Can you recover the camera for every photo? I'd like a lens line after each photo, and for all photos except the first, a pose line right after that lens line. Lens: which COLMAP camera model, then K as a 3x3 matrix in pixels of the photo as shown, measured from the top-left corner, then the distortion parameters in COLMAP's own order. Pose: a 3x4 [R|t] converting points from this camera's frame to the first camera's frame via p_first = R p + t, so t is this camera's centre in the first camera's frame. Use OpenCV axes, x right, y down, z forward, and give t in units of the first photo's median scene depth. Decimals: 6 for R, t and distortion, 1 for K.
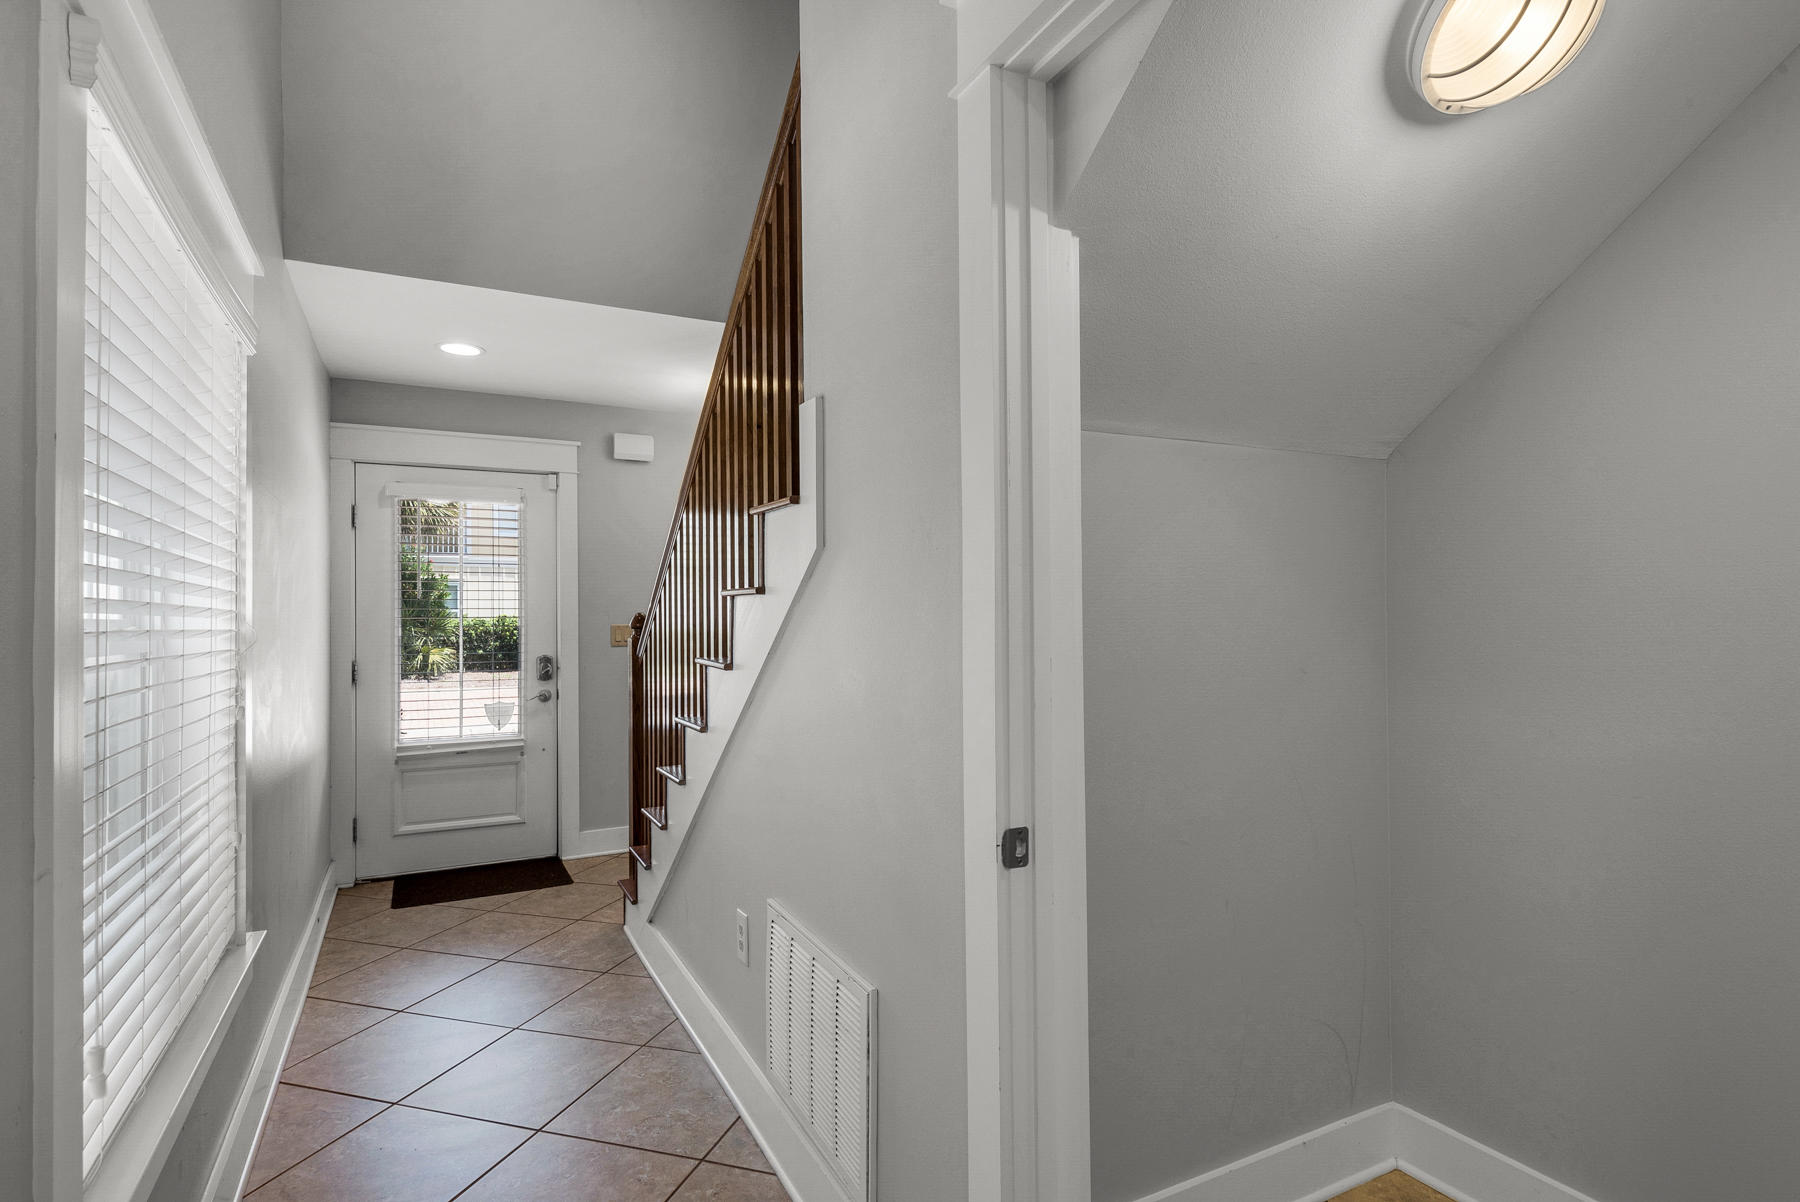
lens RADIAL K [[914.7, 0, 904.1], [0, 914.7, 605.8], [0, 0, 1]] dist [0.014088, -0.007949]
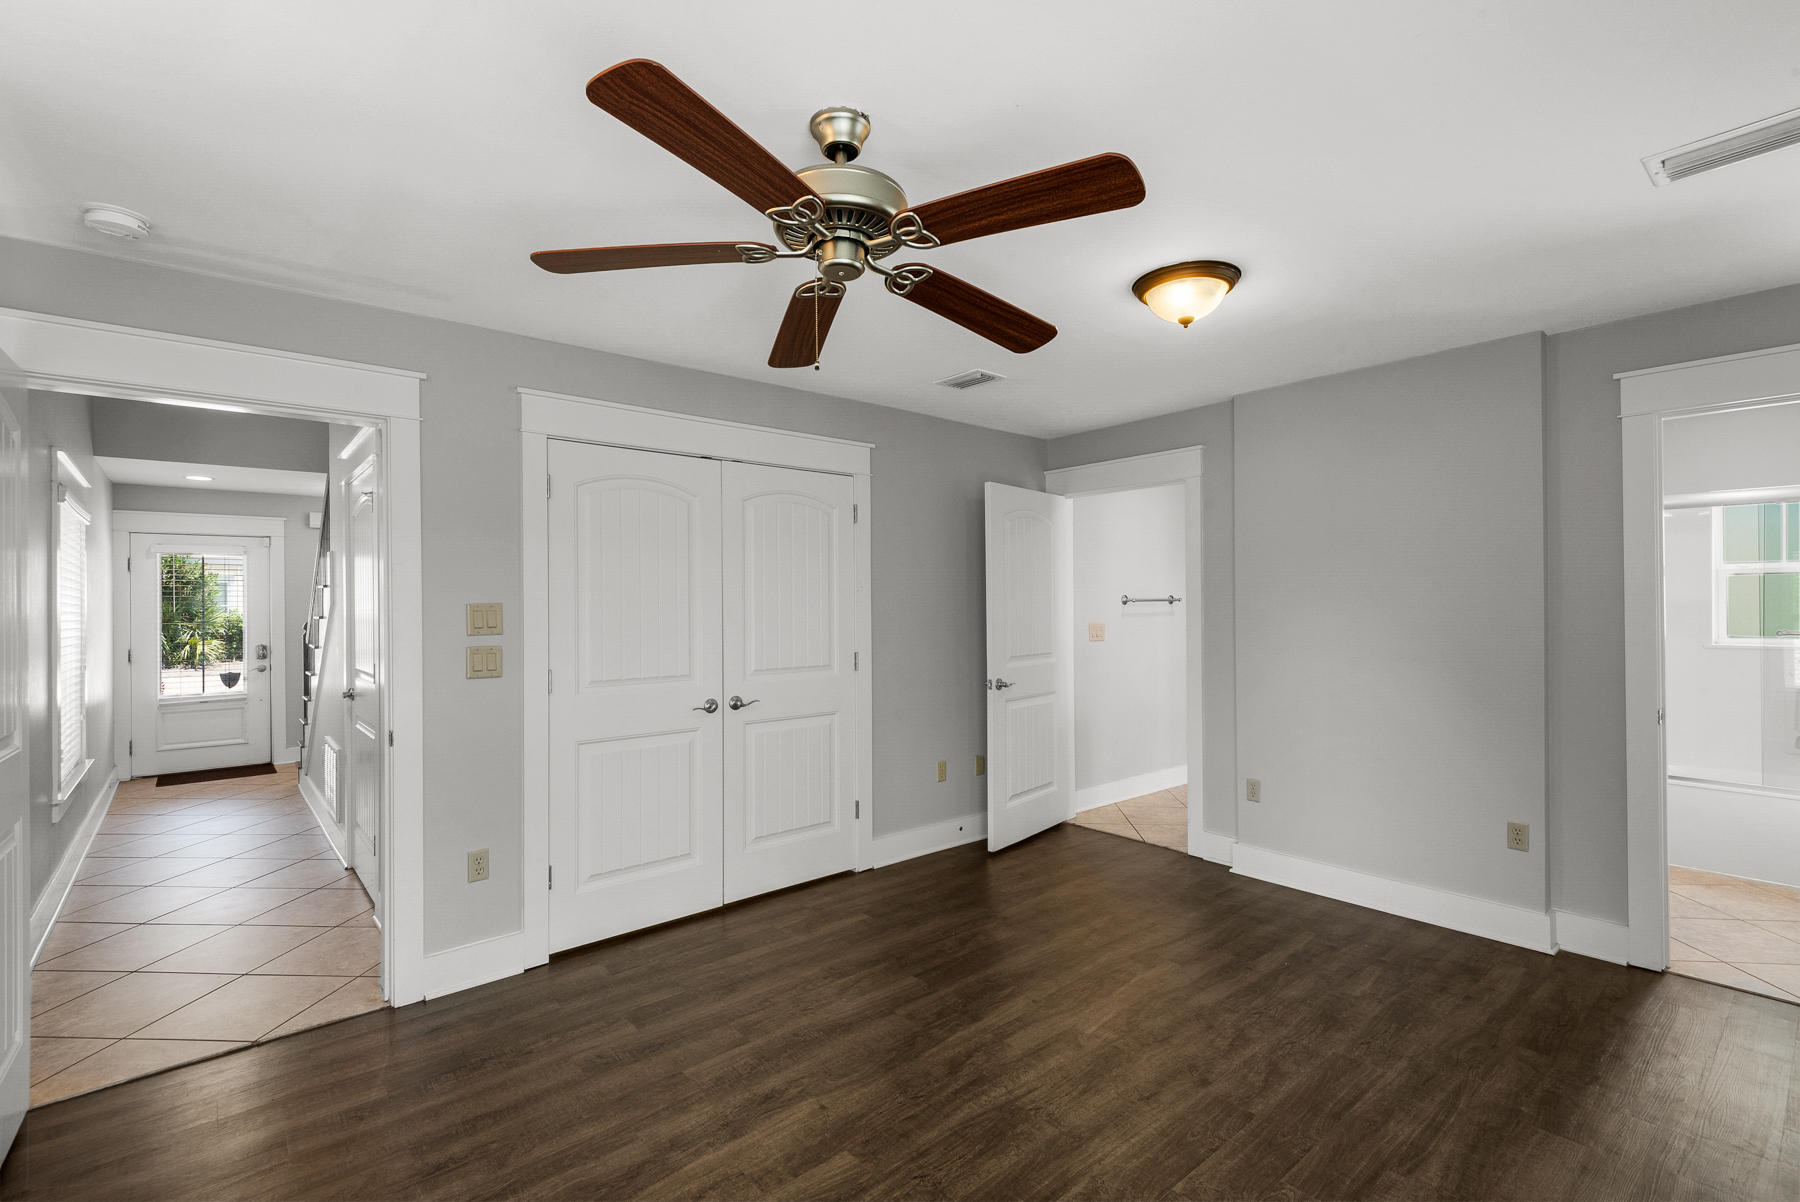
lens RADIAL K [[822.9, 0, 900.6], [0, 822.9, 599.9], [0, 0, 1]] dist [0.002846, 0.000768]
pose [[0.974945, -0.001122, 0.222443, 0.627218], [0.000072, 0.999989, 0.004729, -0.052826], [-0.222446, -0.004594, 0.974934, -1.117168]]
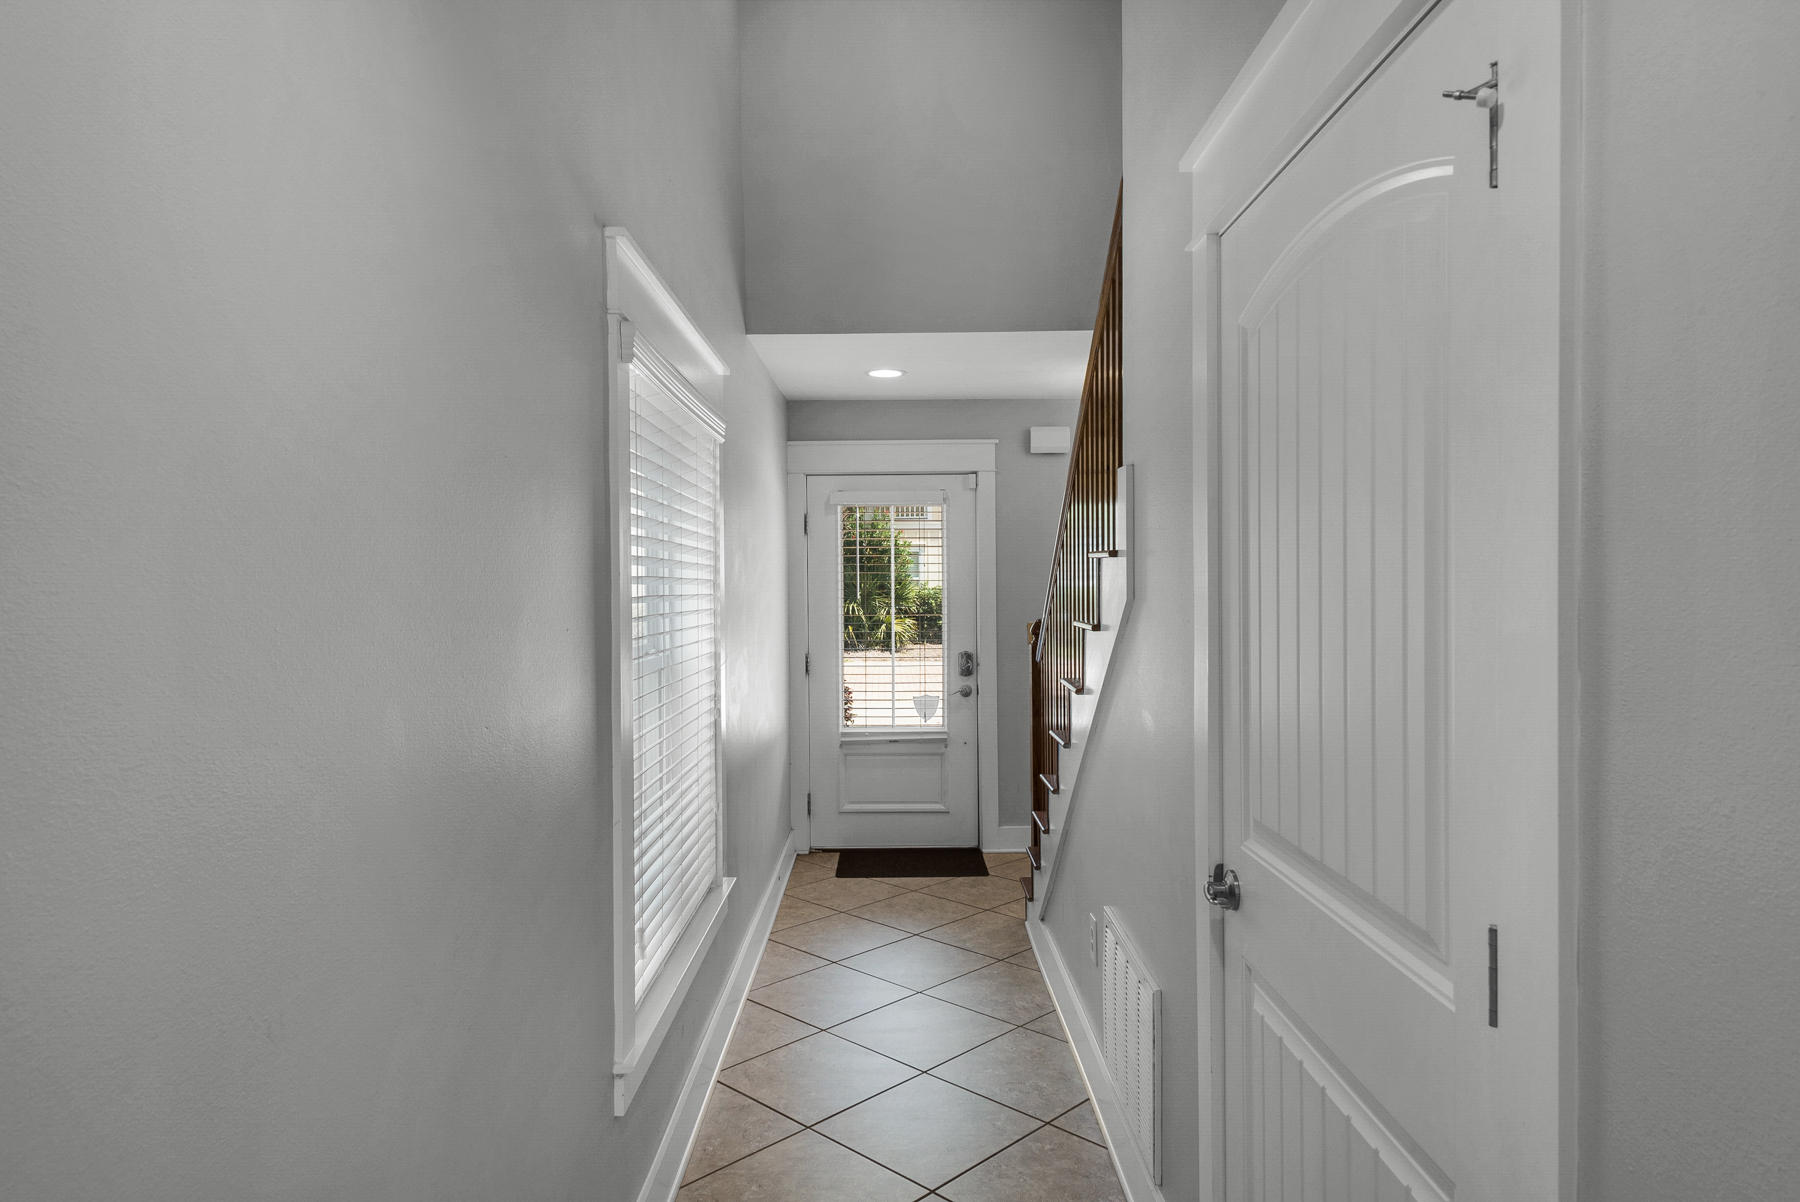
lens RADIAL K [[1110.6, 0, 903.6], [0, 1110.6, 593.3], [0, 0, 1]] dist [0.004367, -0.000893]
pose [[0.890050, 0.006190, -0.455821, 0.166389], [0.005717, 0.999678, 0.024739, -0.062853], [0.455827, -0.024625, 0.889728, -0.201976]]
